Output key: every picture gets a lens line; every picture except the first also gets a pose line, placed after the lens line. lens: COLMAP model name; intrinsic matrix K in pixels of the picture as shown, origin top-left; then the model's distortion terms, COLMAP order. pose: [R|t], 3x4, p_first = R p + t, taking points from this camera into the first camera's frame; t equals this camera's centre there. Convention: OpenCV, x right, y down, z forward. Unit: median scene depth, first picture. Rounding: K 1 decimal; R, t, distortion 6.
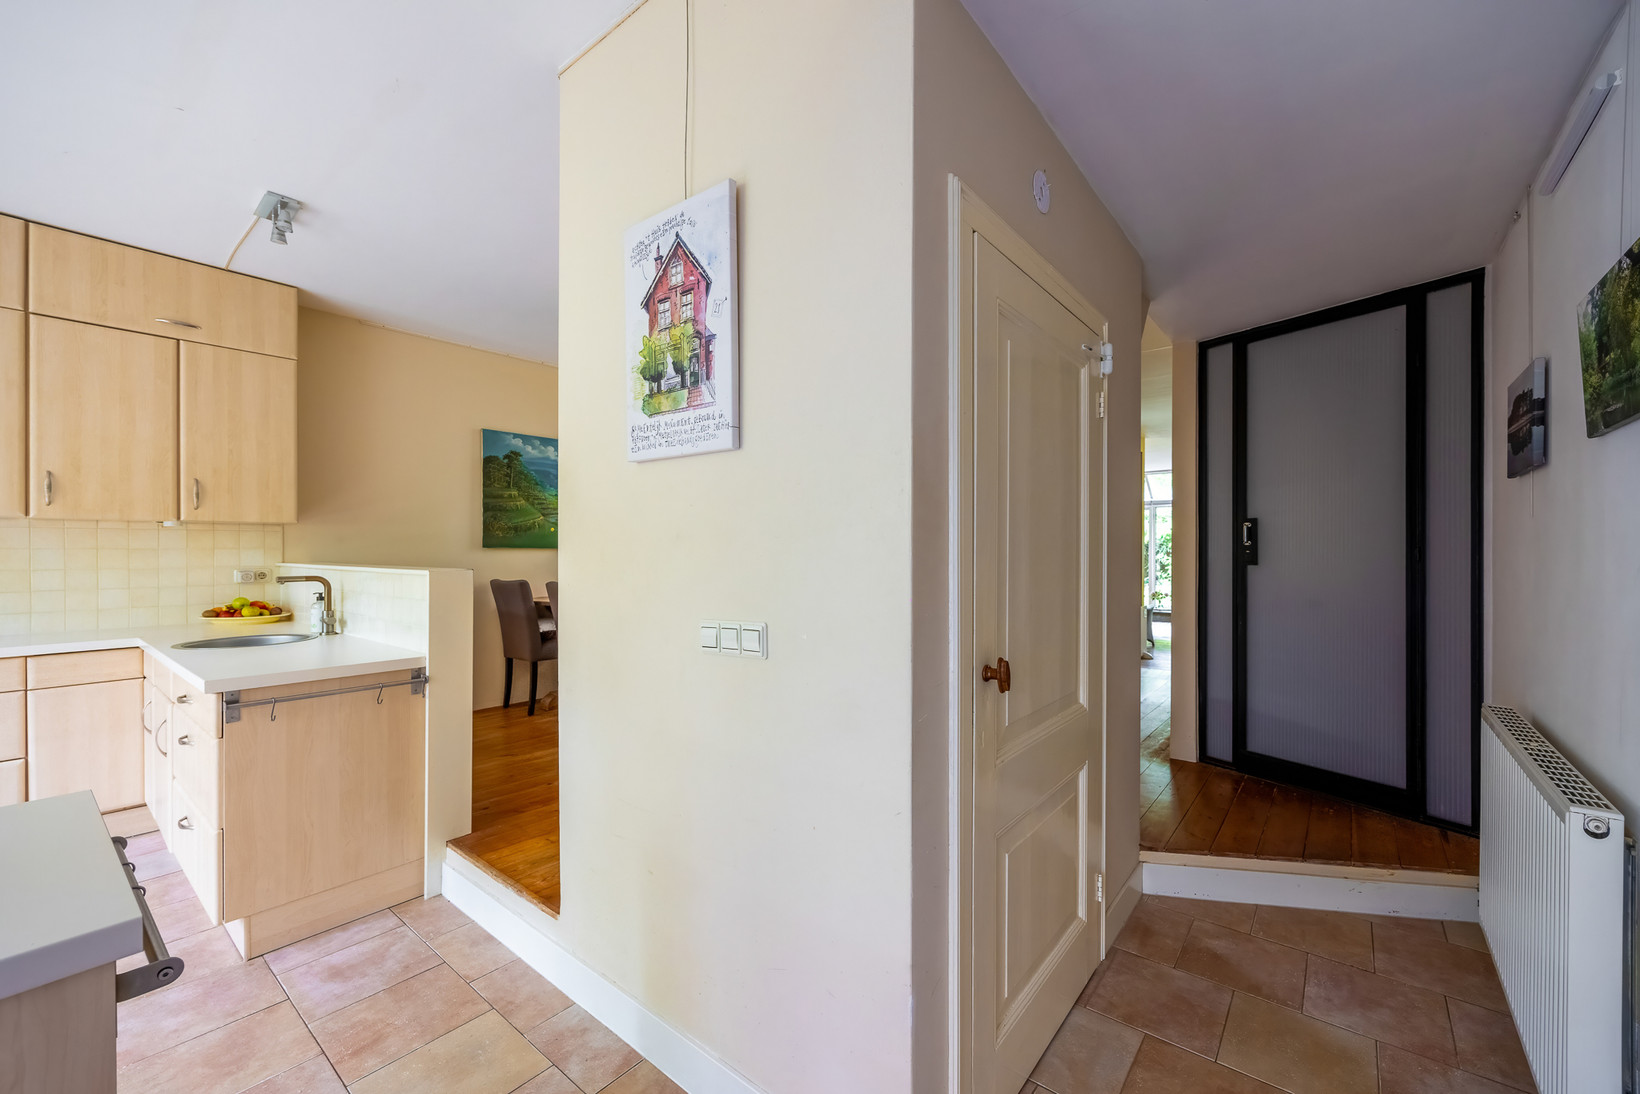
lens RADIAL K [[620.1, 0, 869.4], [0, 620.1, 548.3], [0, 0, 1]] dist [-0.003031, -0.000739]
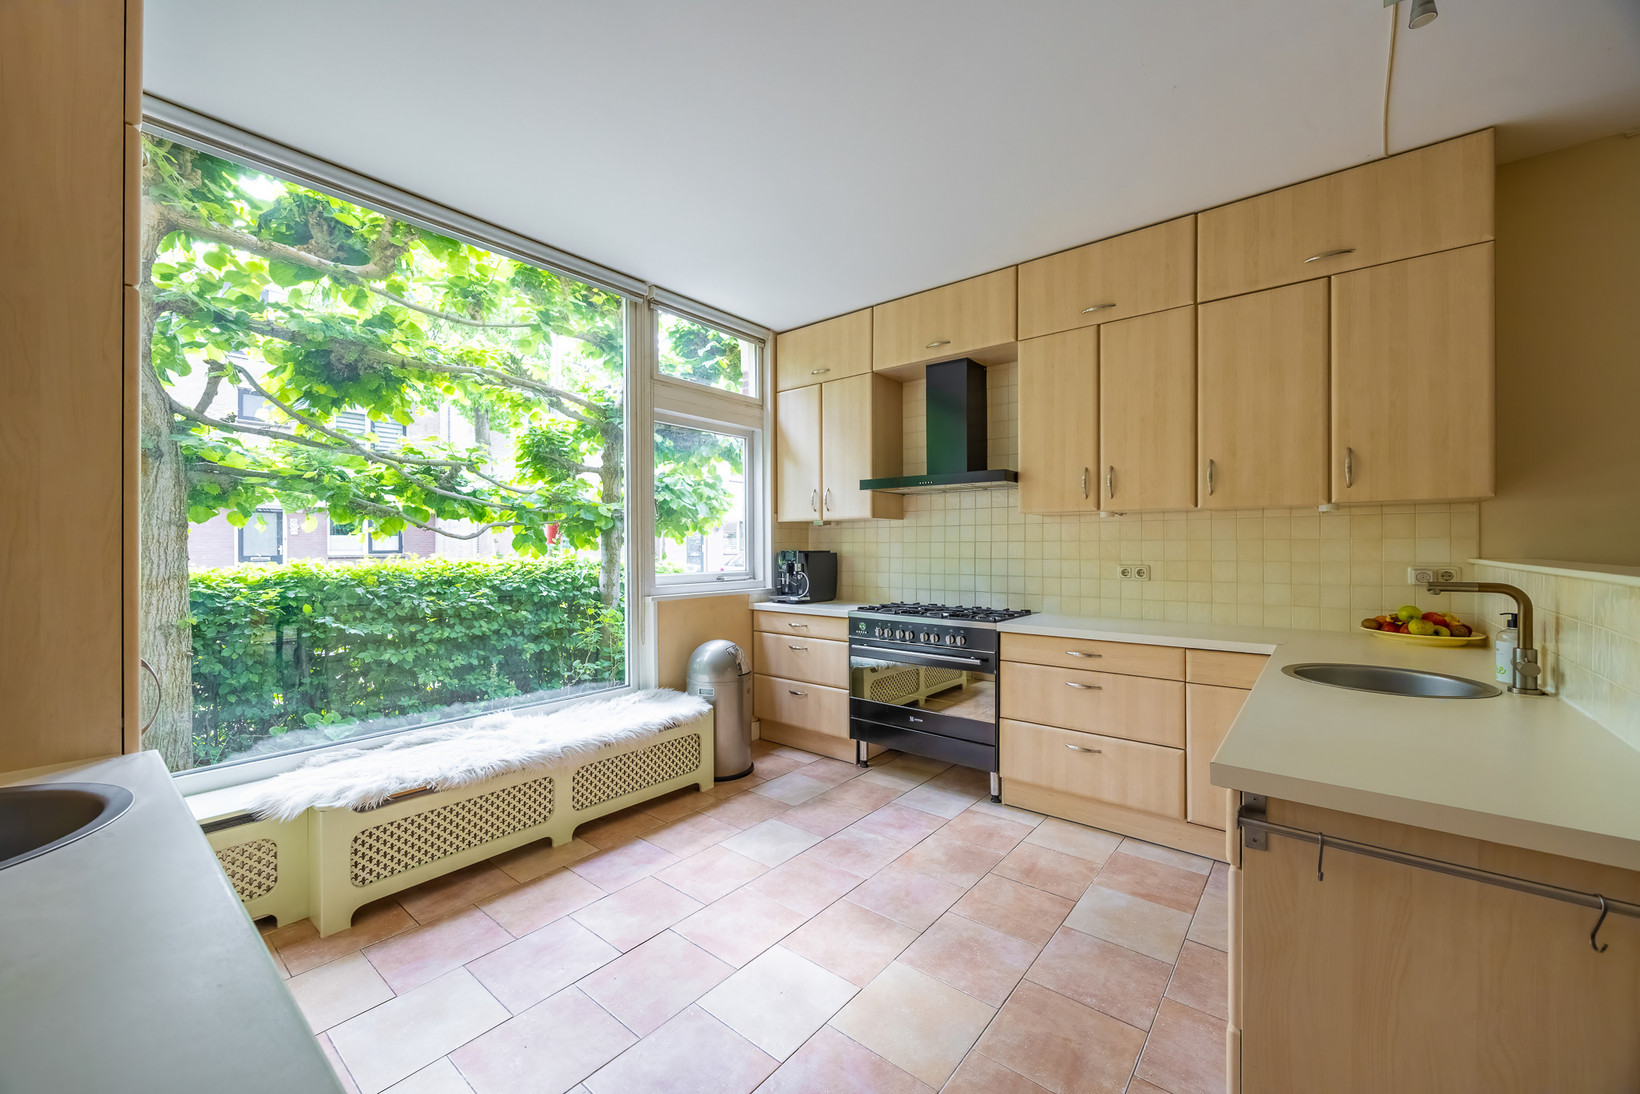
lens RADIAL K [[620.1, 0, 821.6], [0, 620.1, 544.9], [0, 0, 1]] dist [-0.003031, -0.000739]
pose [[-0.067188, 0.001385, -0.997739, -0.265461], [0.003420, 0.999993, 0.001158, 0.005847], [0.997734, -0.003335, -0.067192, 0.379698]]
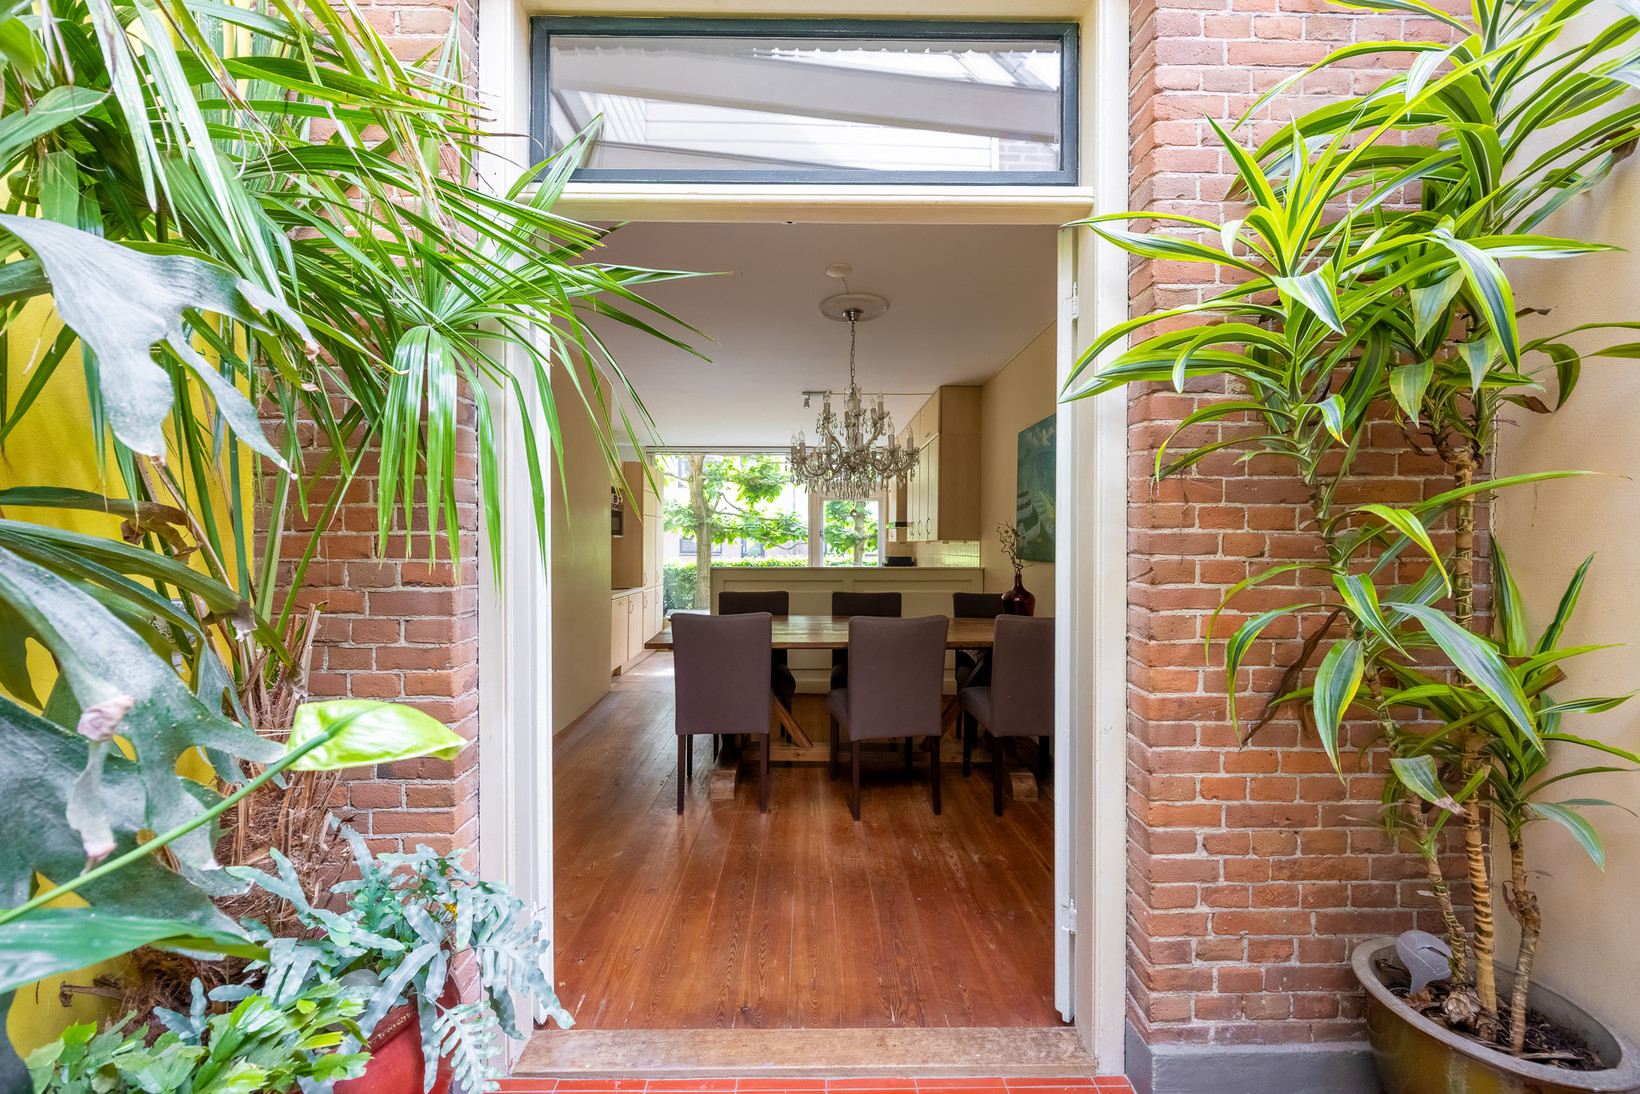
lens RADIAL K [[620.1, 0, 822.6], [0, 620.1, 538.6], [0, 0, 1]] dist [-0.003031, -0.000739]
pose [[-0.801734, -0.004263, -0.597666, 0.226996], [0.000313, 0.999971, -0.007552, -0.037185], [0.597681, -0.006242, -0.801710, 2.097060]]
